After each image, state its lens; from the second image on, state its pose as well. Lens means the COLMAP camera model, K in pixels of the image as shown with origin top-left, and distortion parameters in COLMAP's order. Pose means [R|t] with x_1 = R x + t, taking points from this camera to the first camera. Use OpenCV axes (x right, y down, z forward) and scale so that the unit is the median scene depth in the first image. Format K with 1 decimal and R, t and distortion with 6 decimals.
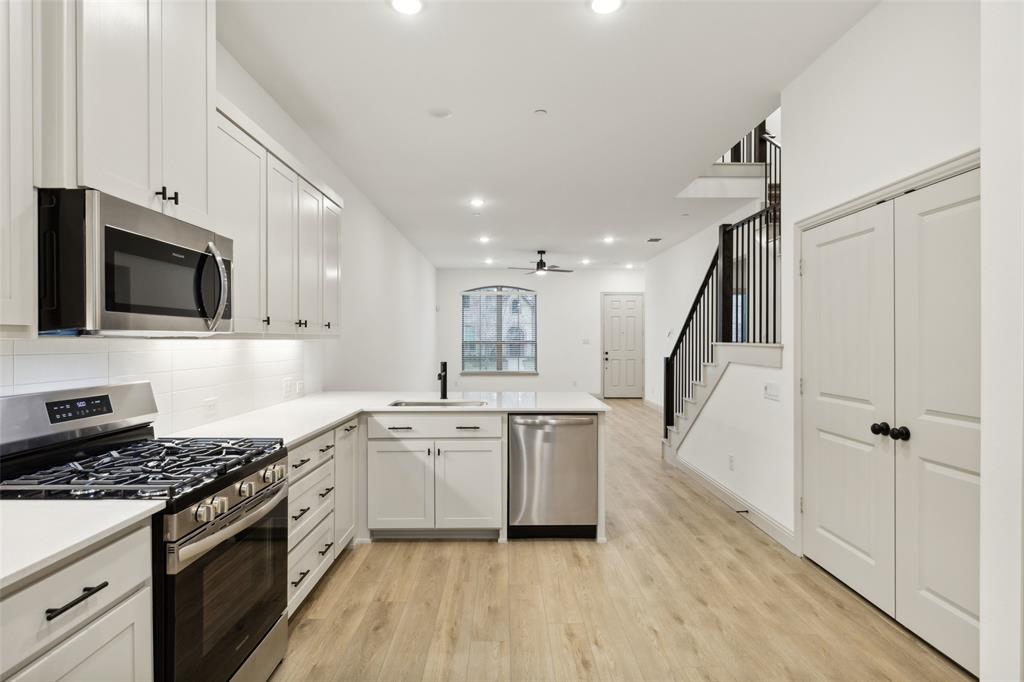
lens RADIAL K [[519.8, 0, 507.5], [0, 519.8, 339.8], [0, 0, 1]] dist [-0.000349, 0.000330]
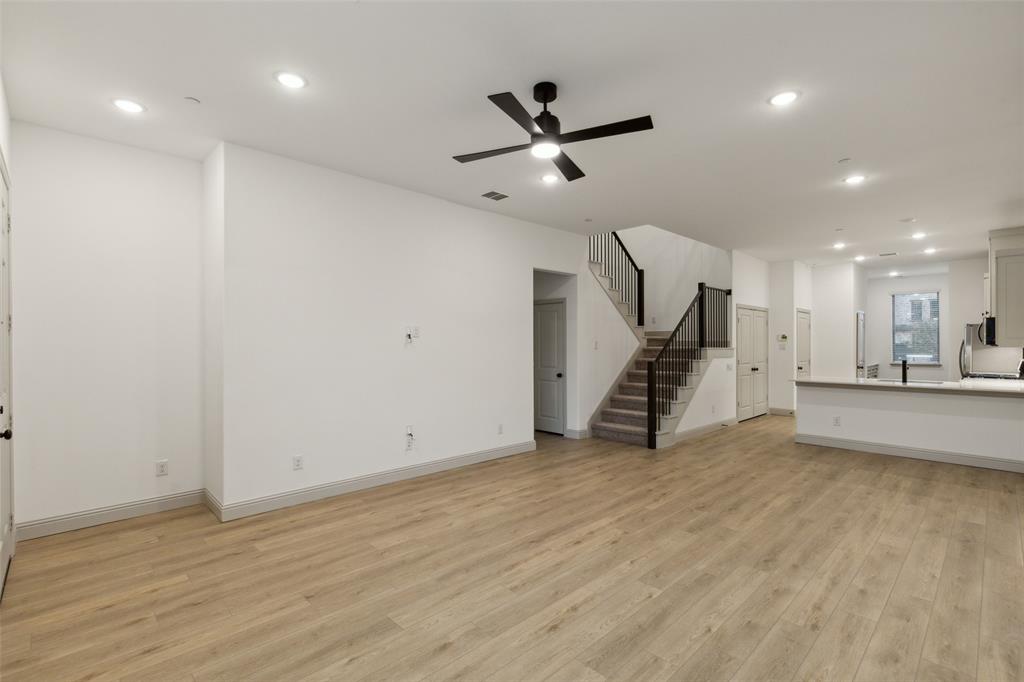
lens RADIAL K [[472.8, 0, 507.5], [0, 472.8, 342.6], [0, 0, 1]] dist [0.003412, -0.000417]
pose [[-0.692782, 0.001032, 0.721146, -0.414115], [-0.001583, 0.999994, -0.002952, -0.008850], [-0.721145, -0.003187, -0.692776, 3.640064]]
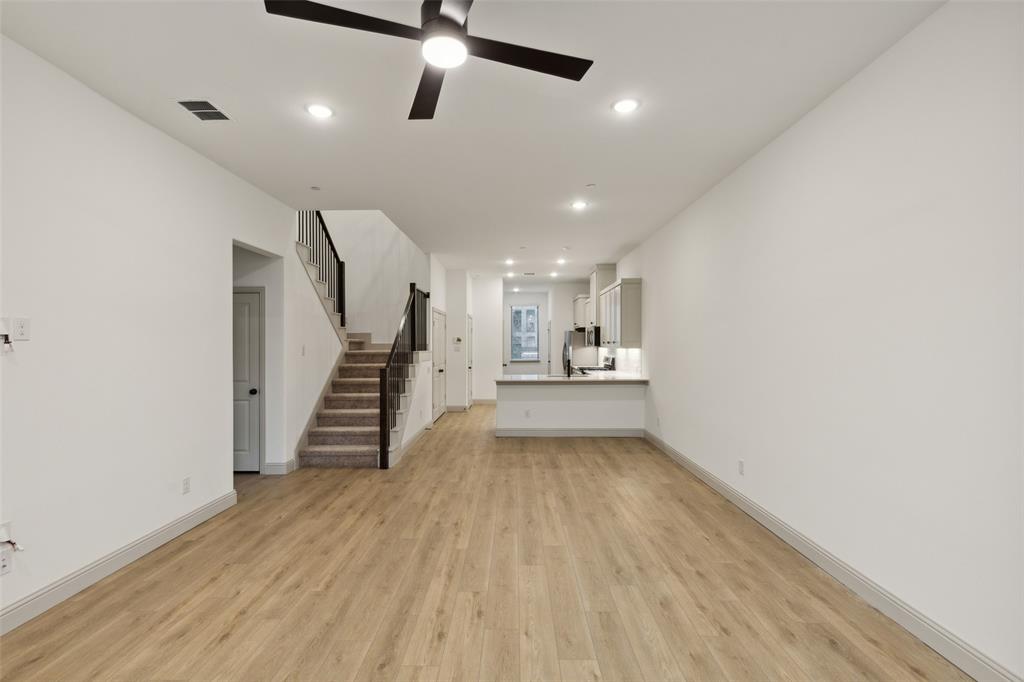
lens RADIAL K [[468.2, 0, 510.2], [0, 468.2, 344.0], [0, 0, 1]] dist [0.004868, -0.000233]
pose [[-0.999869, 0.003719, 0.015734, 0.099953], [0.003696, 0.999992, -0.001490, -0.021181], [-0.015740, -0.001431, -0.999875, 3.531323]]
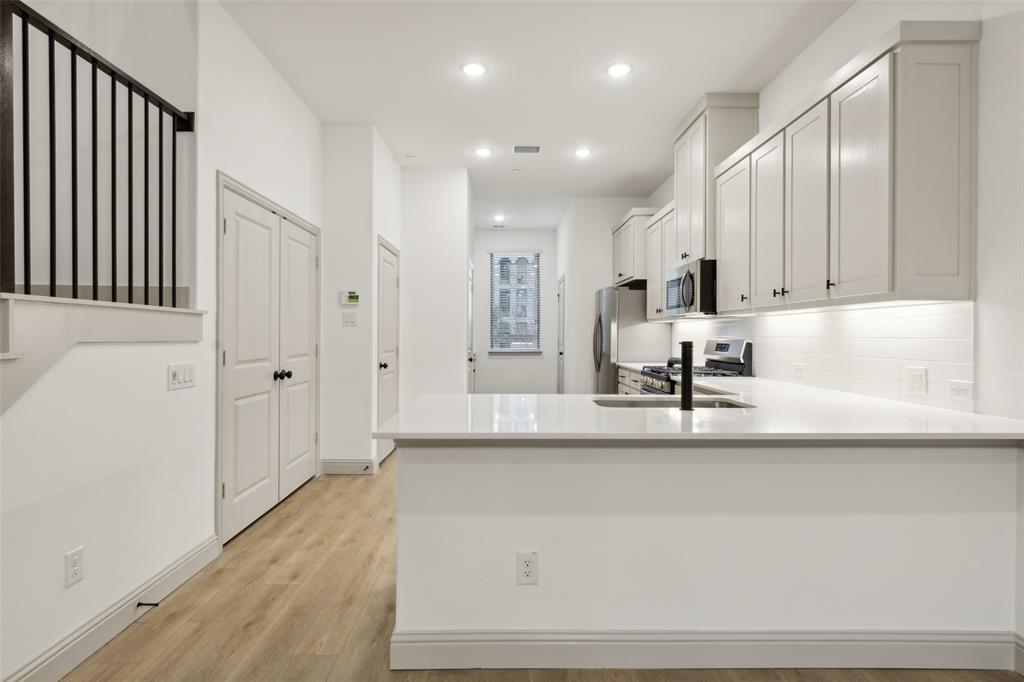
lens RADIAL K [[539.2, 0, 511.5], [0, 539.2, 330.3], [0, 0, 1]] dist [-0.002429, 0.000805]
pose [[-0.999932, -0.003815, -0.010977, 0.079405], [-0.003719, 0.999954, -0.008807, 0.045253], [0.011010, -0.008766, -0.999901, 1.907616]]
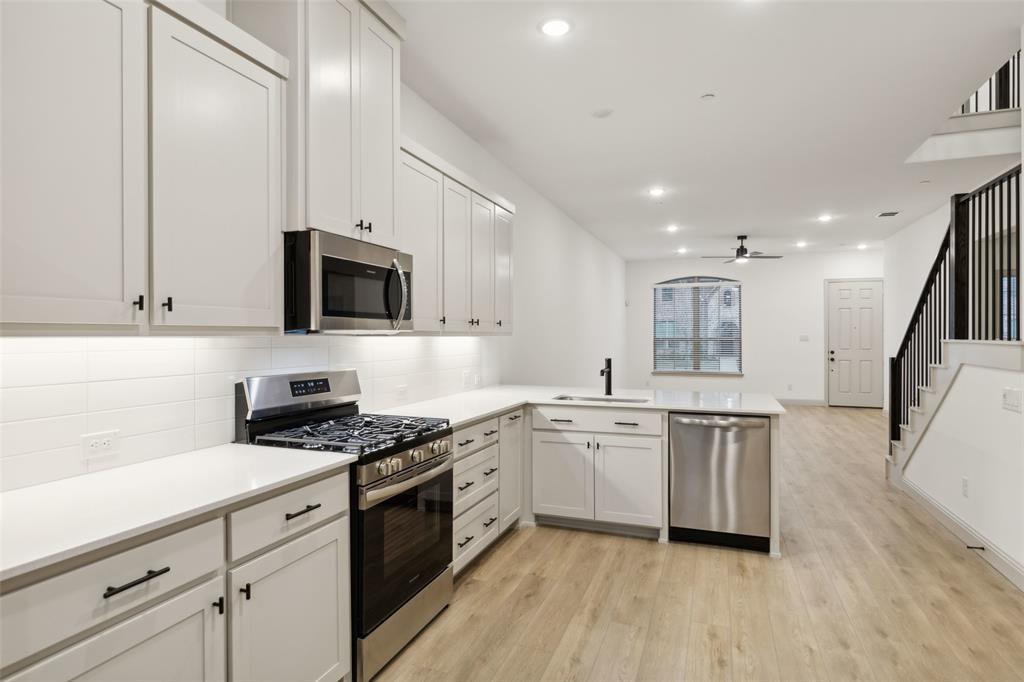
lens RADIAL K [[558.6, 0, 505.9], [0, 558.6, 335.0], [0, 0, 1]] dist [0.004281, 0.000414]
pose [[0.932100, -0.001485, -0.362197, 0.103025], [0.000644, 0.999997, -0.002442, -0.000415], [0.362200, 0.002043, 0.932098, -0.099125]]
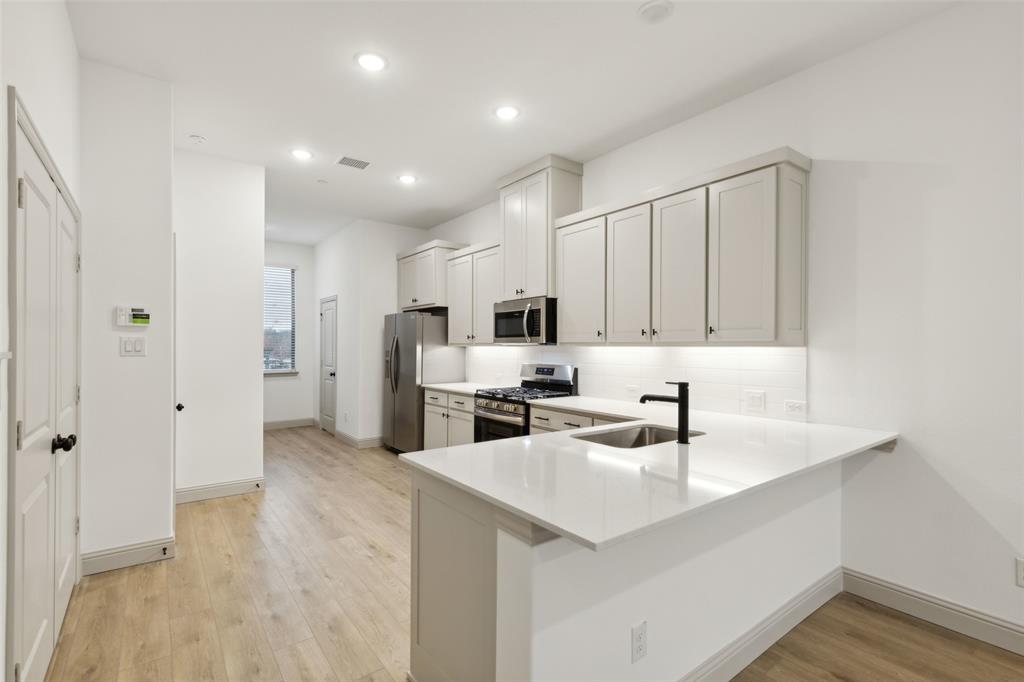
lens RADIAL K [[468.2, 0, 510.2], [0, 468.2, 344.0], [0, 0, 1]] dist [0.004868, -0.000233]
pose [[-0.800674, -0.007151, -0.599058, 0.453810], [-0.003763, 0.999969, -0.006908, 0.002799], [0.599089, -0.003277, -0.800676, 1.609264]]
